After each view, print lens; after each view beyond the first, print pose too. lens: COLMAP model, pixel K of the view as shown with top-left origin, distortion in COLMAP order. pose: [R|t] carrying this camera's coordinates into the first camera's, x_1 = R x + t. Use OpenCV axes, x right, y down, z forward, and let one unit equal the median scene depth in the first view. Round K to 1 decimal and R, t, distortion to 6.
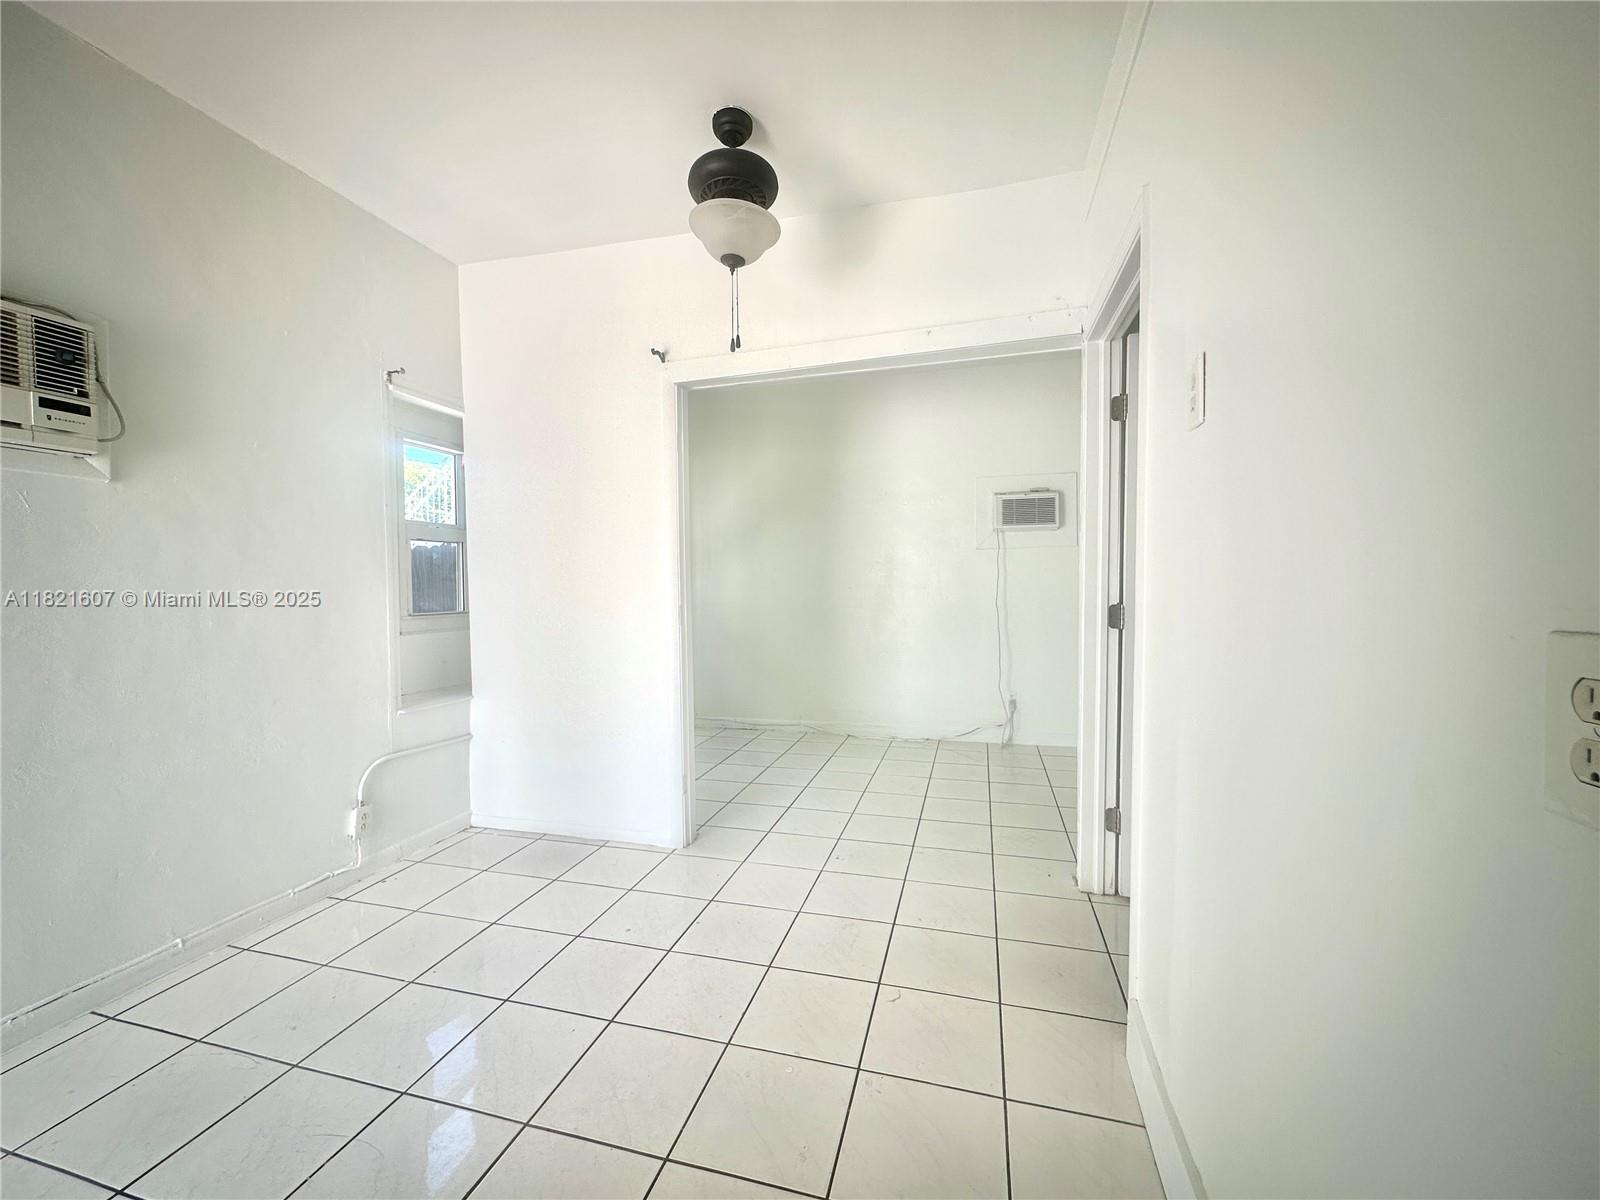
lens RADIAL K [[641.3, 0, 802.7], [0, 641.3, 606.1], [0, 0, 1]] dist [-0.000792, 0.001076]
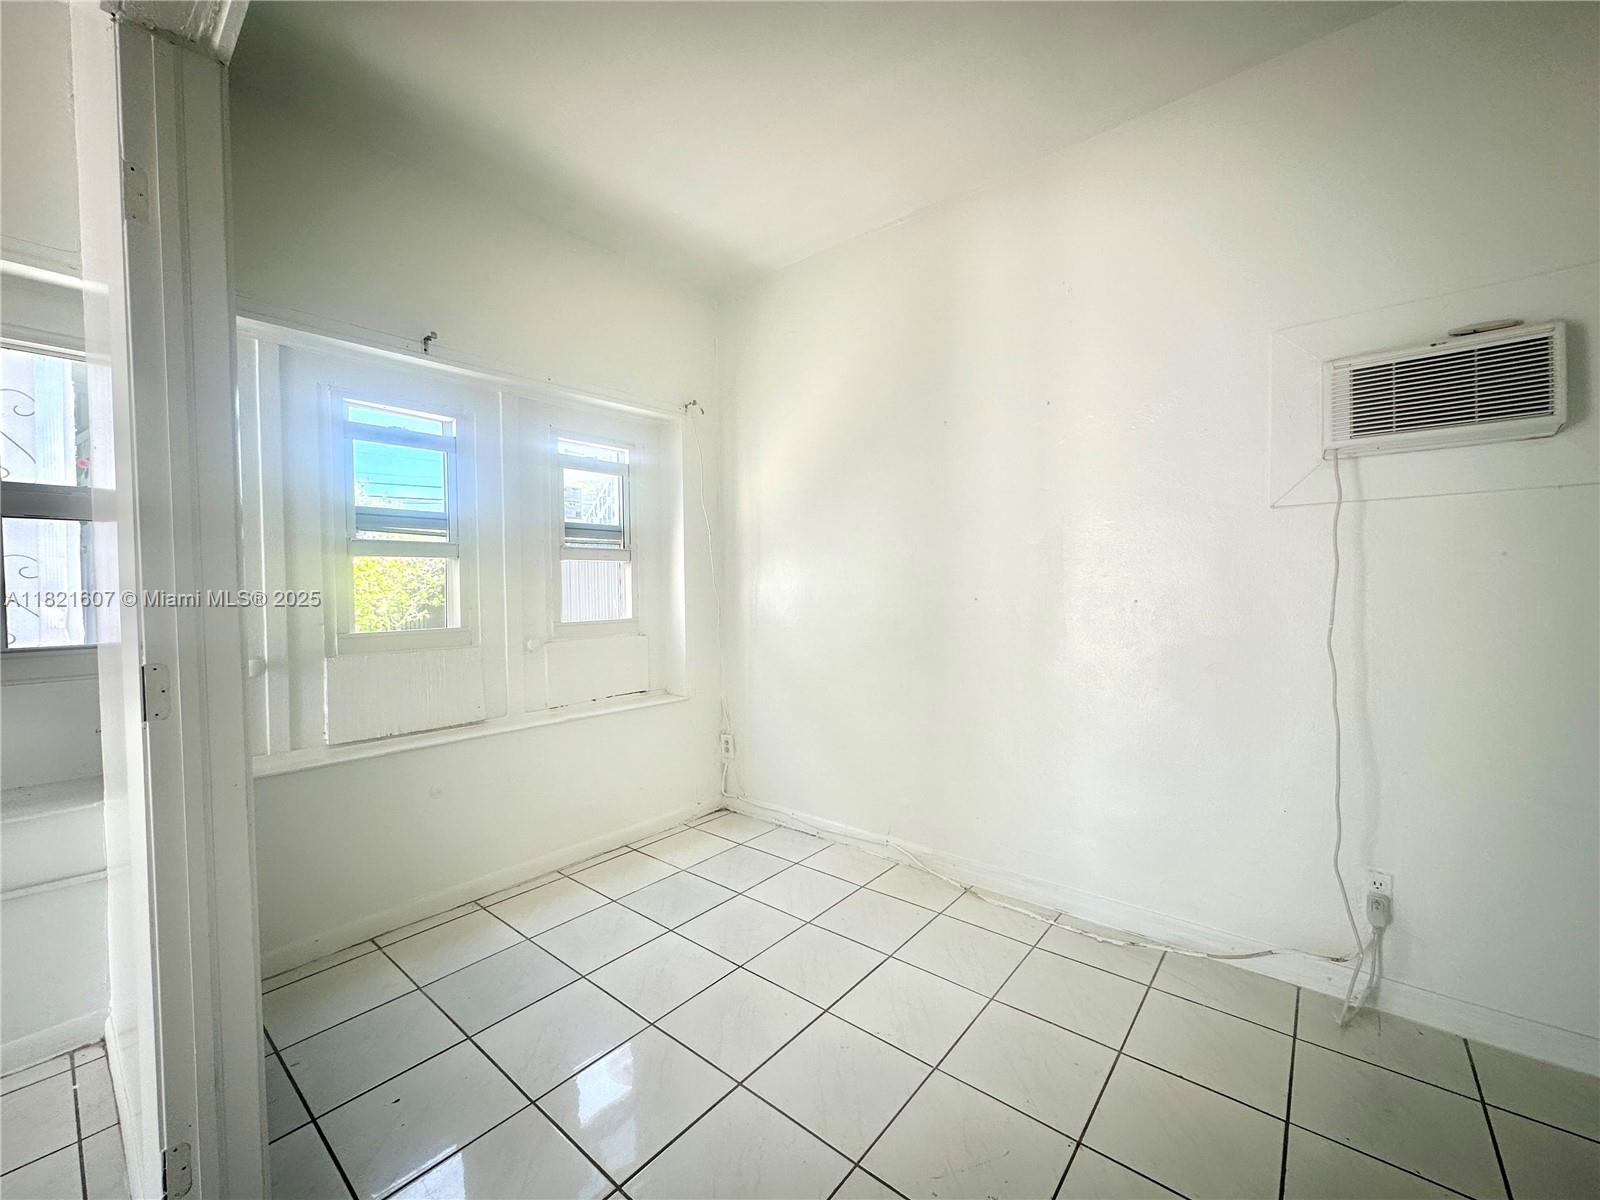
lens RADIAL K [[641.3, 0, 790.0], [0, 641.3, 610.0], [0, 0, 1]] dist [-0.000792, 0.001076]
pose [[0.910519, 0.010819, -0.413326, 0.162735], [-0.012803, 0.999916, -0.002030, -0.019006], [0.413270, 0.007140, 0.910581, 0.505905]]
